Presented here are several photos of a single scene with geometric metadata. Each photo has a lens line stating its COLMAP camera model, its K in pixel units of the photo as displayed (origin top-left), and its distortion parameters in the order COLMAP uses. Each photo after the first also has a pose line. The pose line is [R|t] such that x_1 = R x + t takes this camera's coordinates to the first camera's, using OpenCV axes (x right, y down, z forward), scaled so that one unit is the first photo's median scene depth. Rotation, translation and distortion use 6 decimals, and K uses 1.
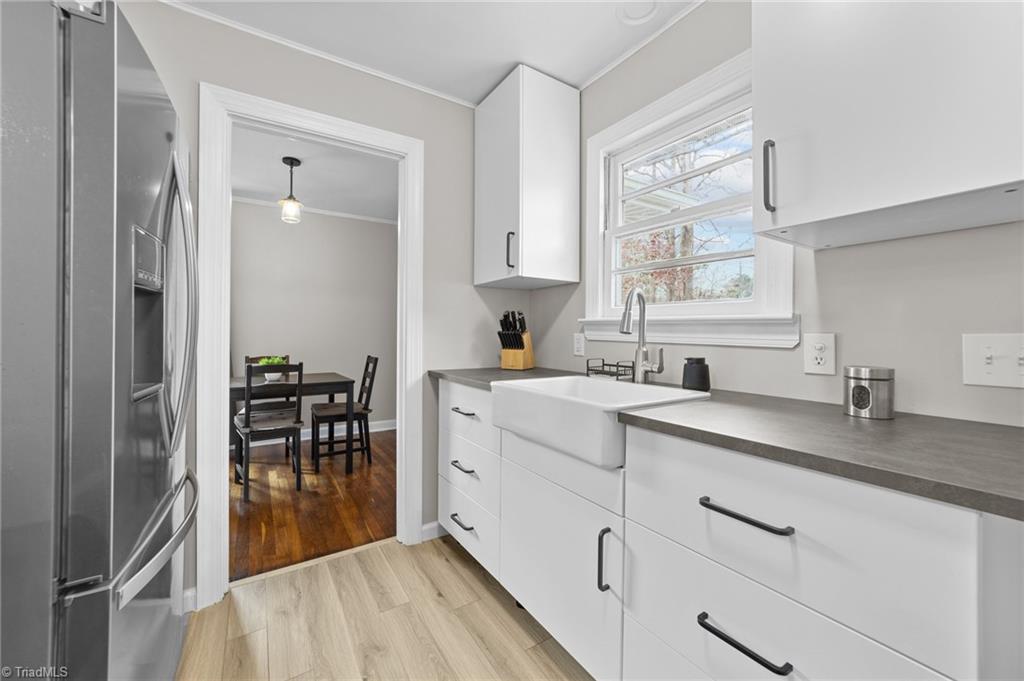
lens RADIAL K [[394.3, 0, 508.3], [0, 394.3, 332.0], [0, 0, 1]] dist [-0.015263, 0.000114]
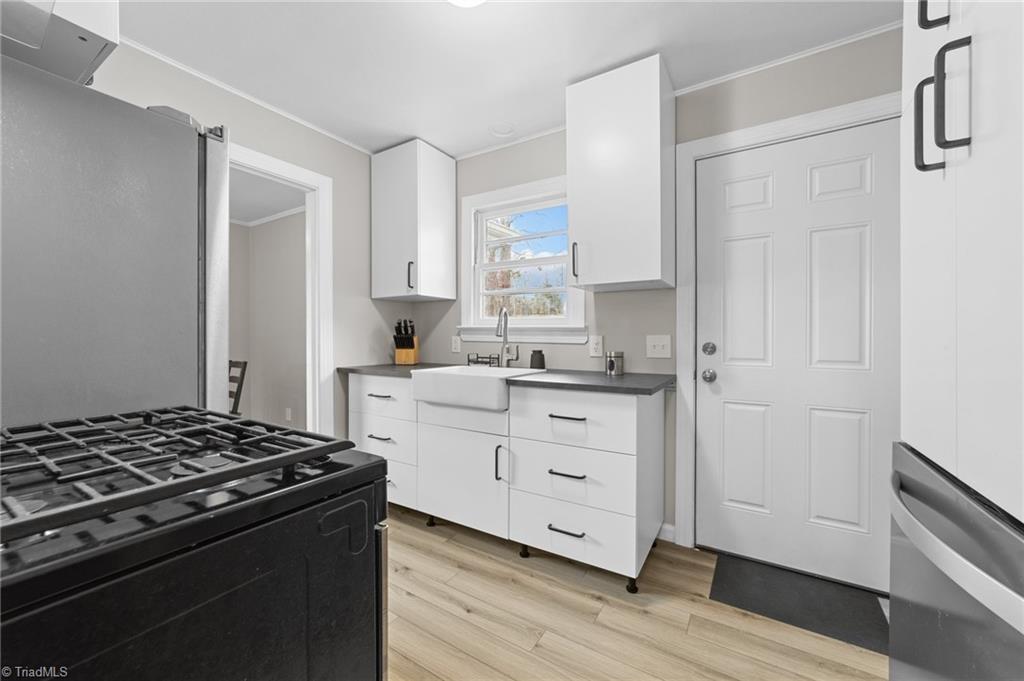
lens RADIAL K [[394.3, 0, 508.3], [0, 394.3, 332.0], [0, 0, 1]] dist [-0.015263, 0.000114]
pose [[0.904748, -0.001253, 0.425945, -0.289626], [0.004371, 0.999970, -0.006343, -0.002845], [-0.425924, 0.007600, 0.904727, -0.393018]]
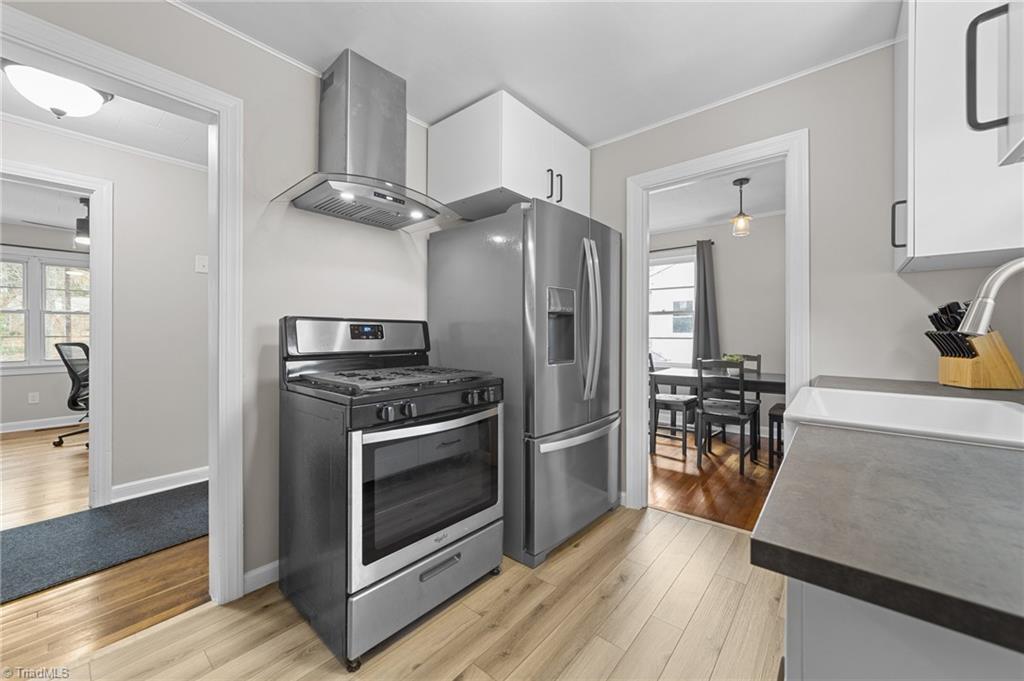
lens RADIAL K [[396.0, 0, 513.6], [0, 396.0, 332.2], [0, 0, 1]] dist [0.000254, 0.000263]
pose [[0.293948, -0.004633, -0.955810, 0.553710], [0.002036, 0.999989, -0.004221, 0.000977], [0.955819, -0.000705, 0.293954, 0.067934]]
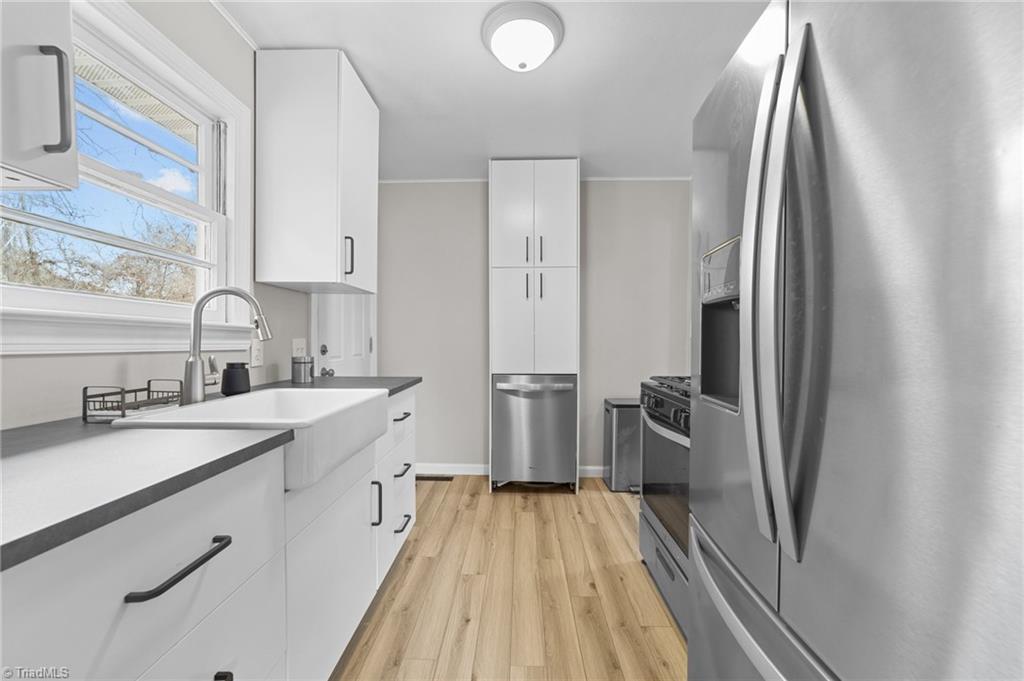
lens RADIAL K [[387.2, 0, 512.0], [0, 387.2, 340.5], [0, 0, 1]] dist [-0.018072, 0.000070]
pose [[-0.830473, -0.008431, 0.556996, -0.550866], [-0.009031, 0.999958, 0.001670, -0.002705], [-0.556986, -0.003643, -0.830514, 1.134192]]
